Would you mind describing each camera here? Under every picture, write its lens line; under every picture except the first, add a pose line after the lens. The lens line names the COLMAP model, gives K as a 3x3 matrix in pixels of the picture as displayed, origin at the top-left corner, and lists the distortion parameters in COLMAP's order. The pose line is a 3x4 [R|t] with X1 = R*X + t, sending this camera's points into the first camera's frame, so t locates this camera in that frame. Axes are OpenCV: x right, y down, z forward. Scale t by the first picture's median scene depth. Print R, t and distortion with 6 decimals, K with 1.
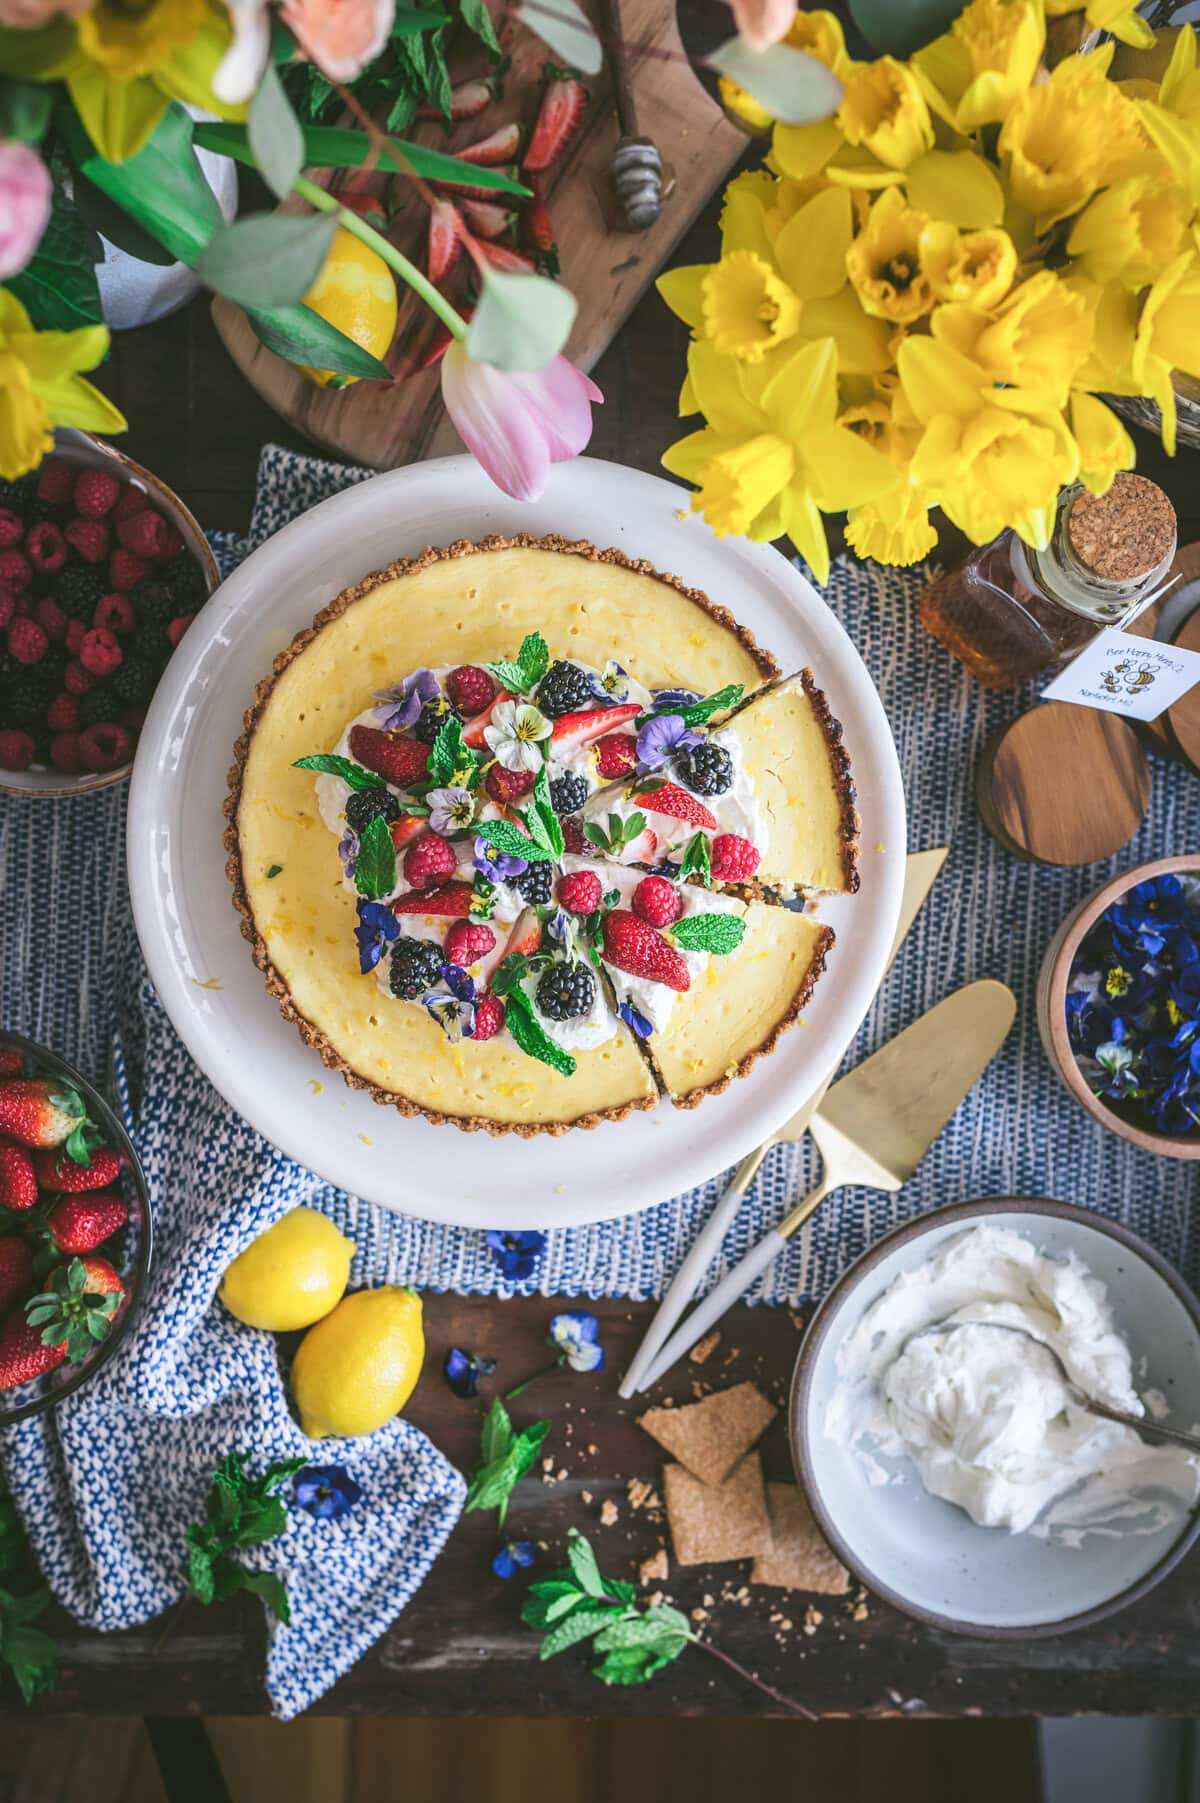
lens RADIAL K [[1805.2, 0, 566.1], [0, 1805.2, 917.8], [0, 0, 1]] dist [-0.046524, 0.000000]
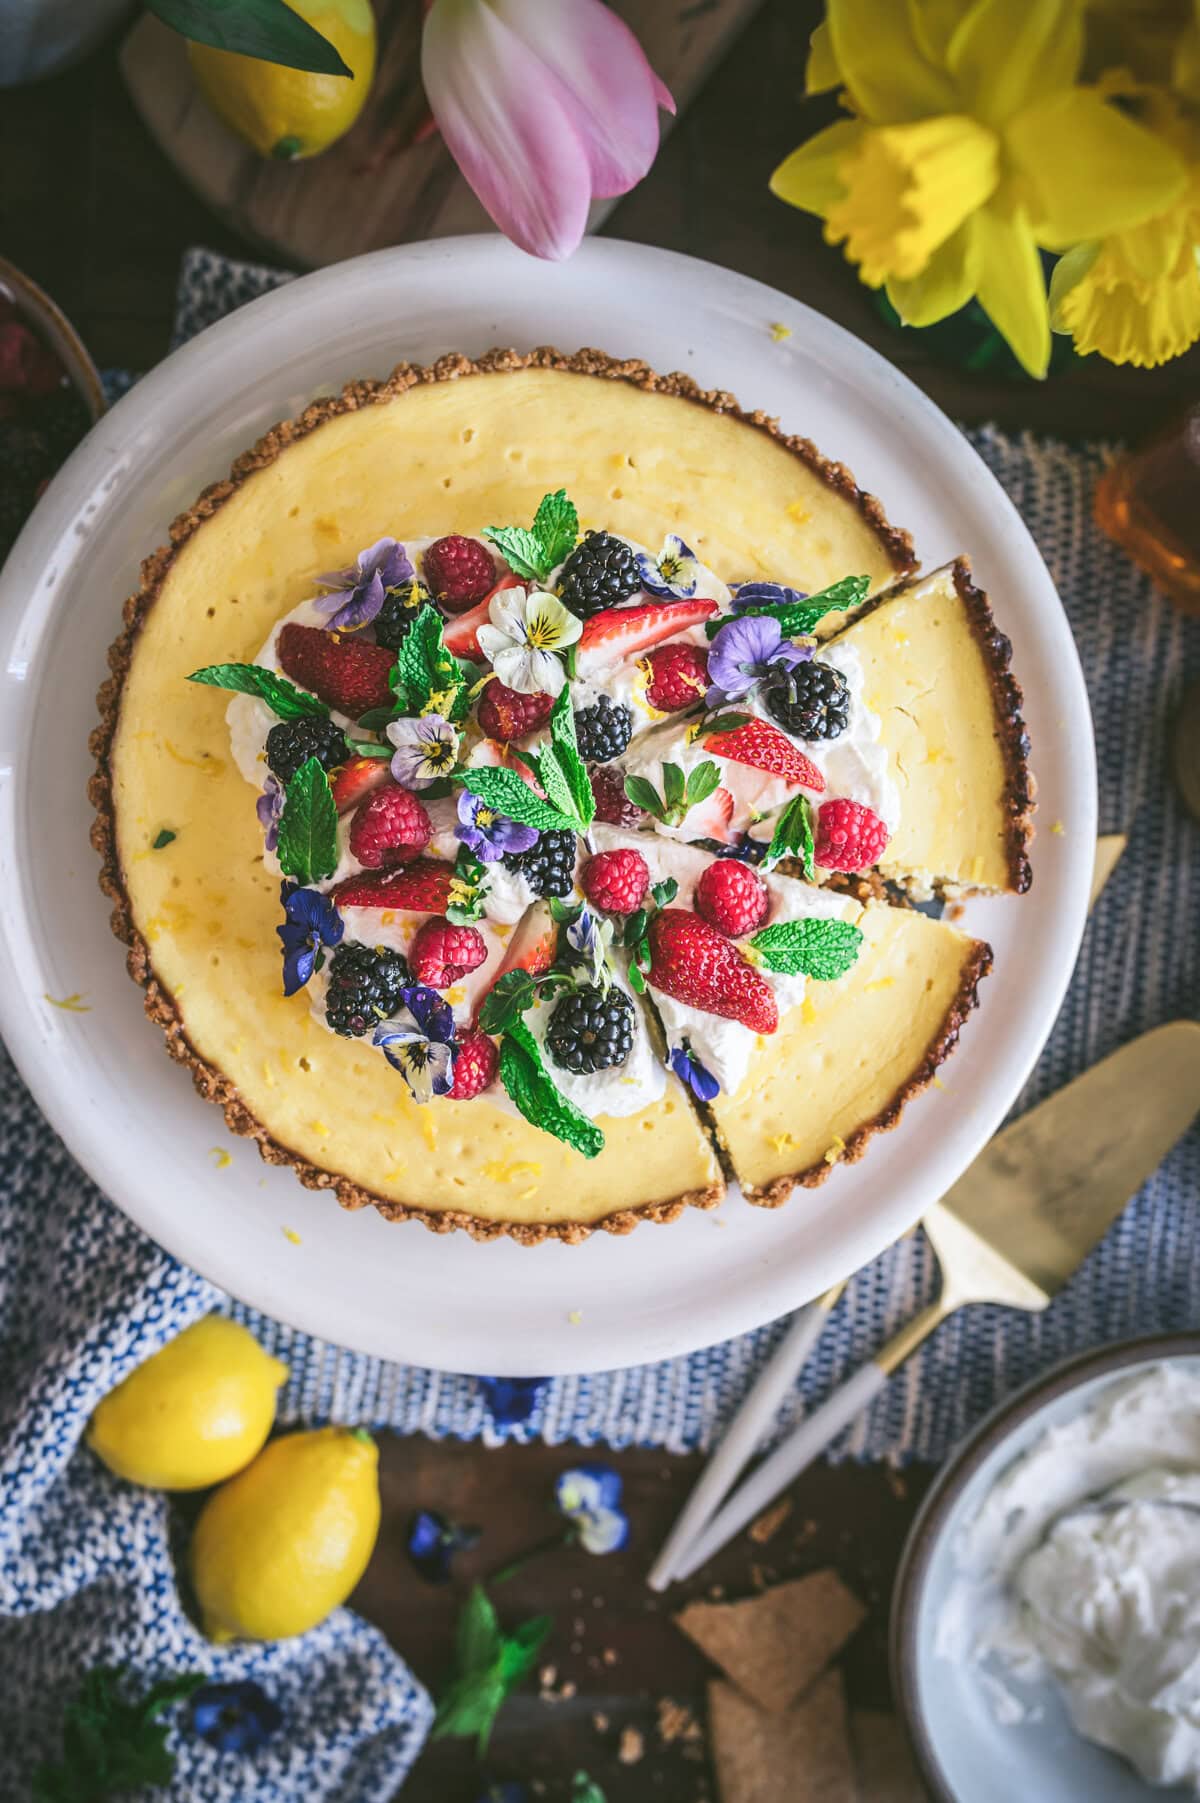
lens RADIAL K [[1805.2, 0, 580.3], [0, 1805.2, 901.6], [0, 0, 1]] dist [-0.046524, 0.000000]
pose [[0.999665, 0.025731, -0.002806, -0.003158], [-0.025755, 0.999626, -0.009207, -0.000089], [0.002568, 0.009276, 0.999954, 0.303382]]
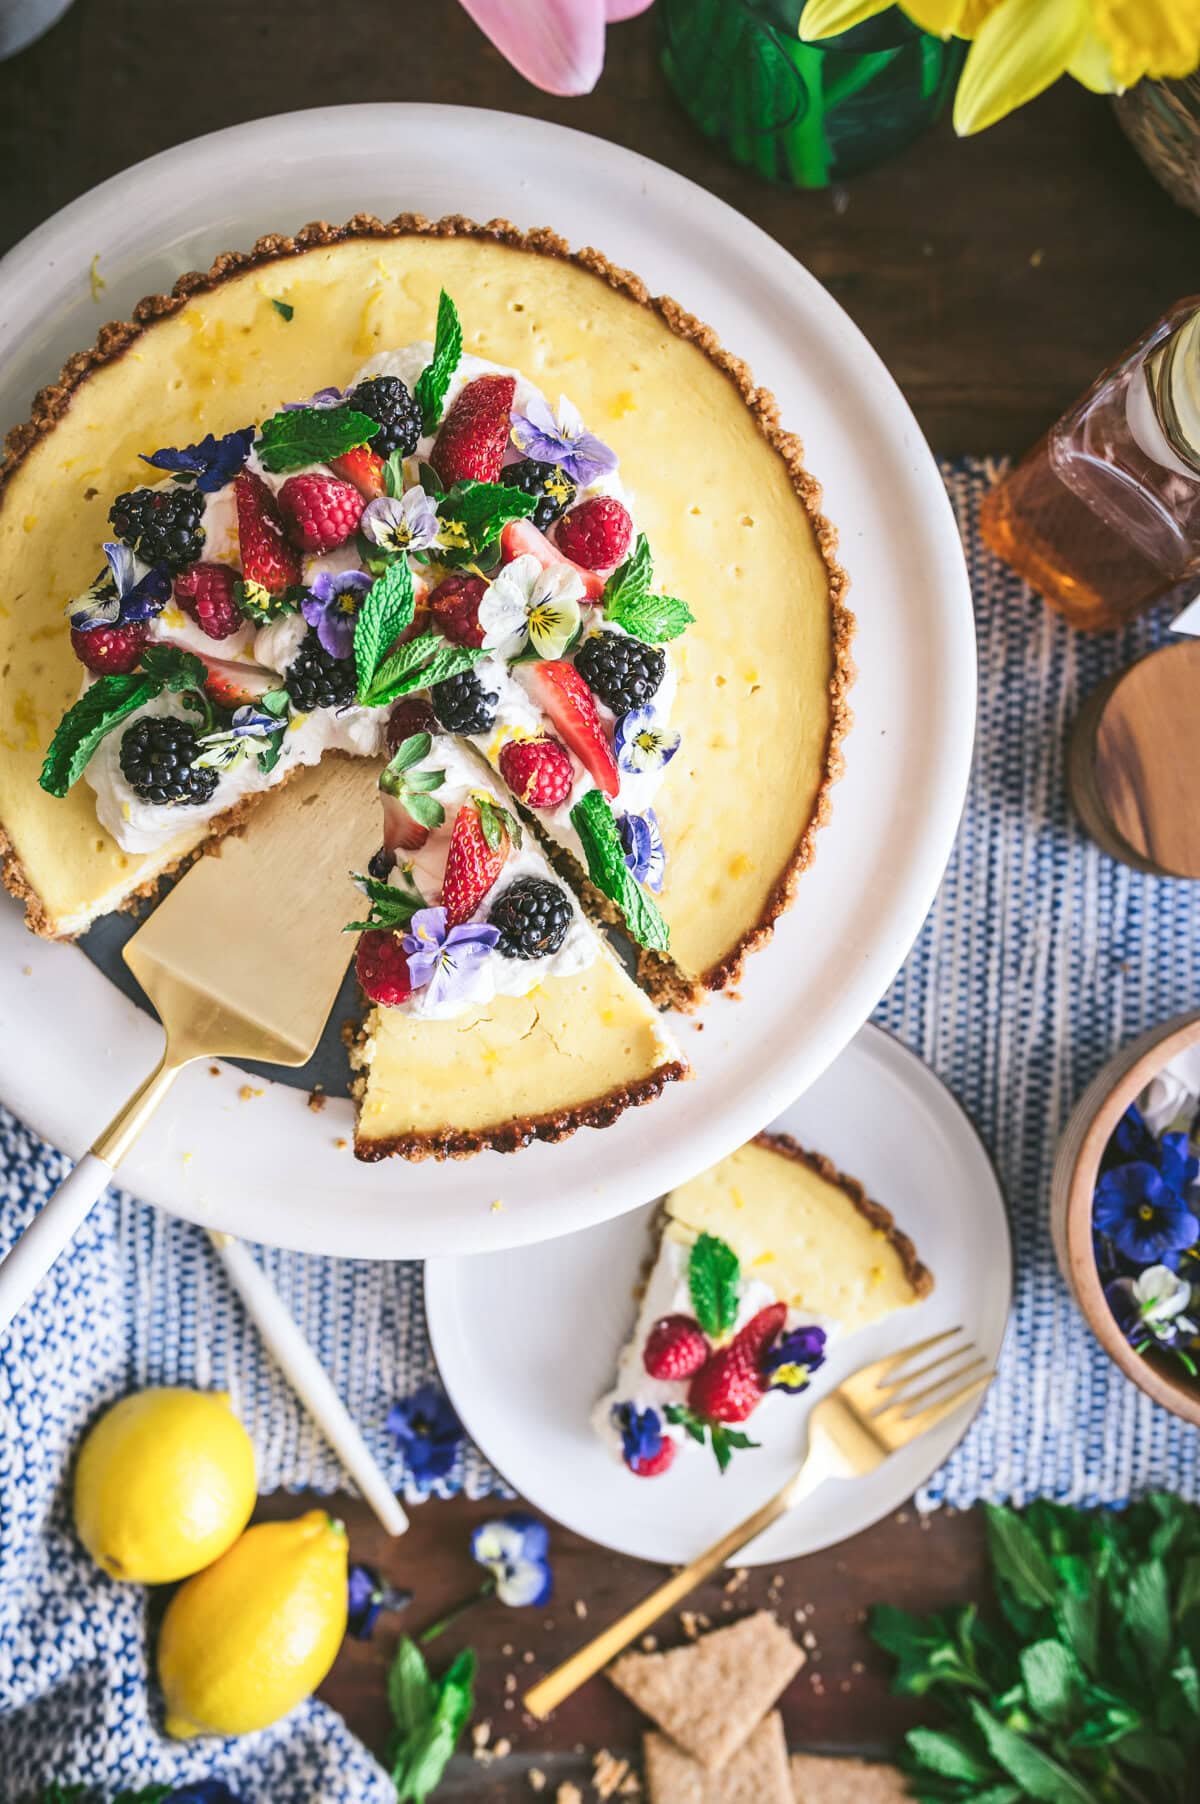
lens RADIAL K [[1806.2, 0, 597.5], [0, 1806.2, 899.6], [0, 0, 1]] dist [-0.046524, 0.000000]
pose [[0.183609, 0.982673, -0.025339, 0.084858], [-0.982952, 0.183287, -0.014507, -0.083737], [-0.009611, 0.027571, 0.999574, 0.315650]]
